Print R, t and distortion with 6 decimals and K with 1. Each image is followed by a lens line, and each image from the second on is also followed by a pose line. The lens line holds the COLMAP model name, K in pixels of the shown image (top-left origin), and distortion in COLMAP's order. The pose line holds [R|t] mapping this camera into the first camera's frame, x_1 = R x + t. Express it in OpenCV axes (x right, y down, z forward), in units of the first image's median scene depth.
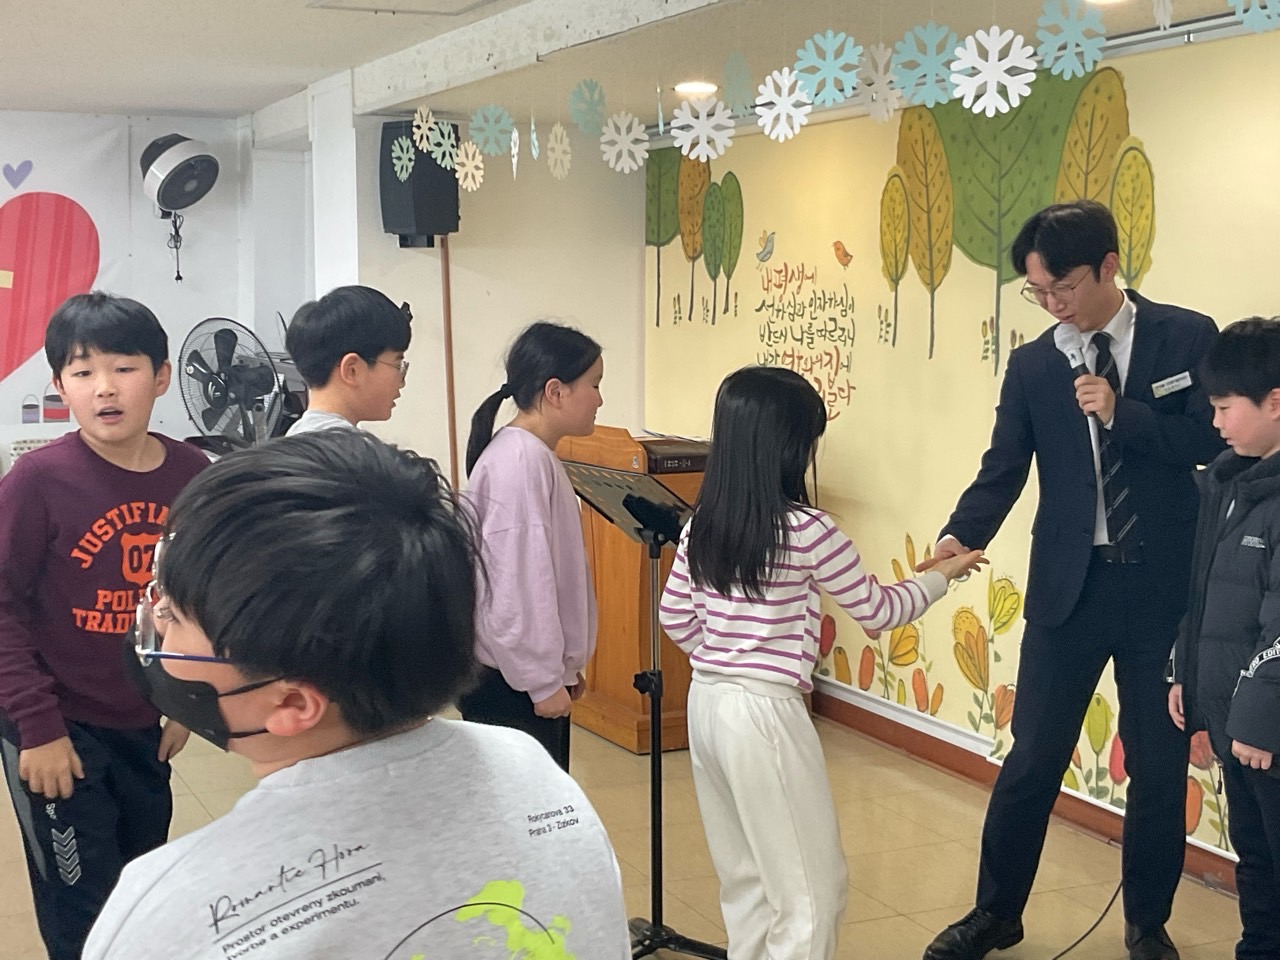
lens RADIAL K [[1835.3, 0, 645.4], [0, 1835.3, 477.9], [0, 0, 1]] dist [0.107505, -0.196723]
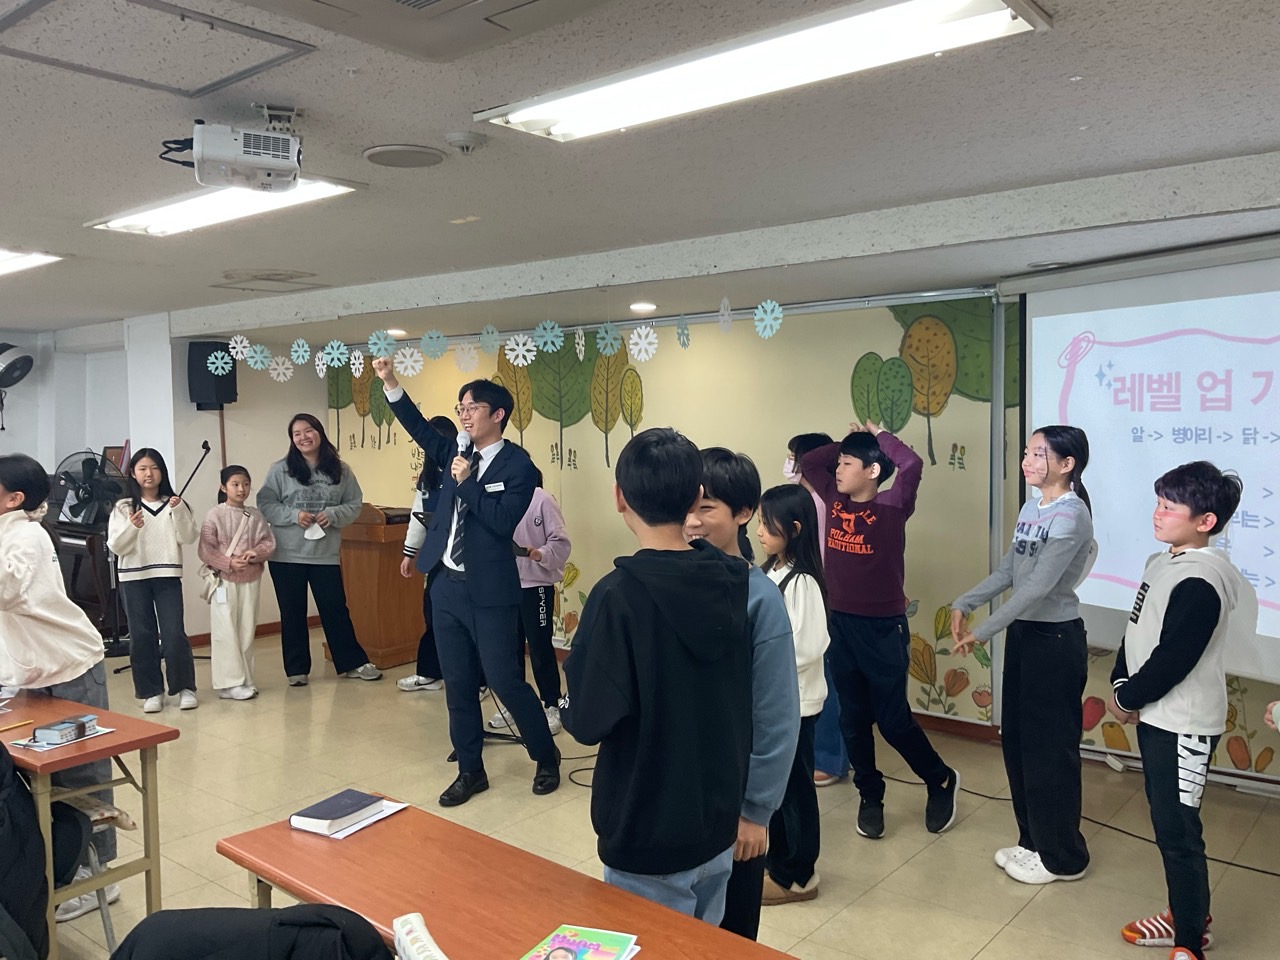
lens RADIAL K [[1050.9, 0, 640.1], [0, 1050.9, 472.6], [0, 0, 1]] dist [0.106946, -0.224924]
pose [[0.897094, -0.030827, 0.440762, -0.239585], [0.056889, 0.997319, -0.046035, 0.009219], [-0.438161, 0.066372, 0.896443, -0.135478]]
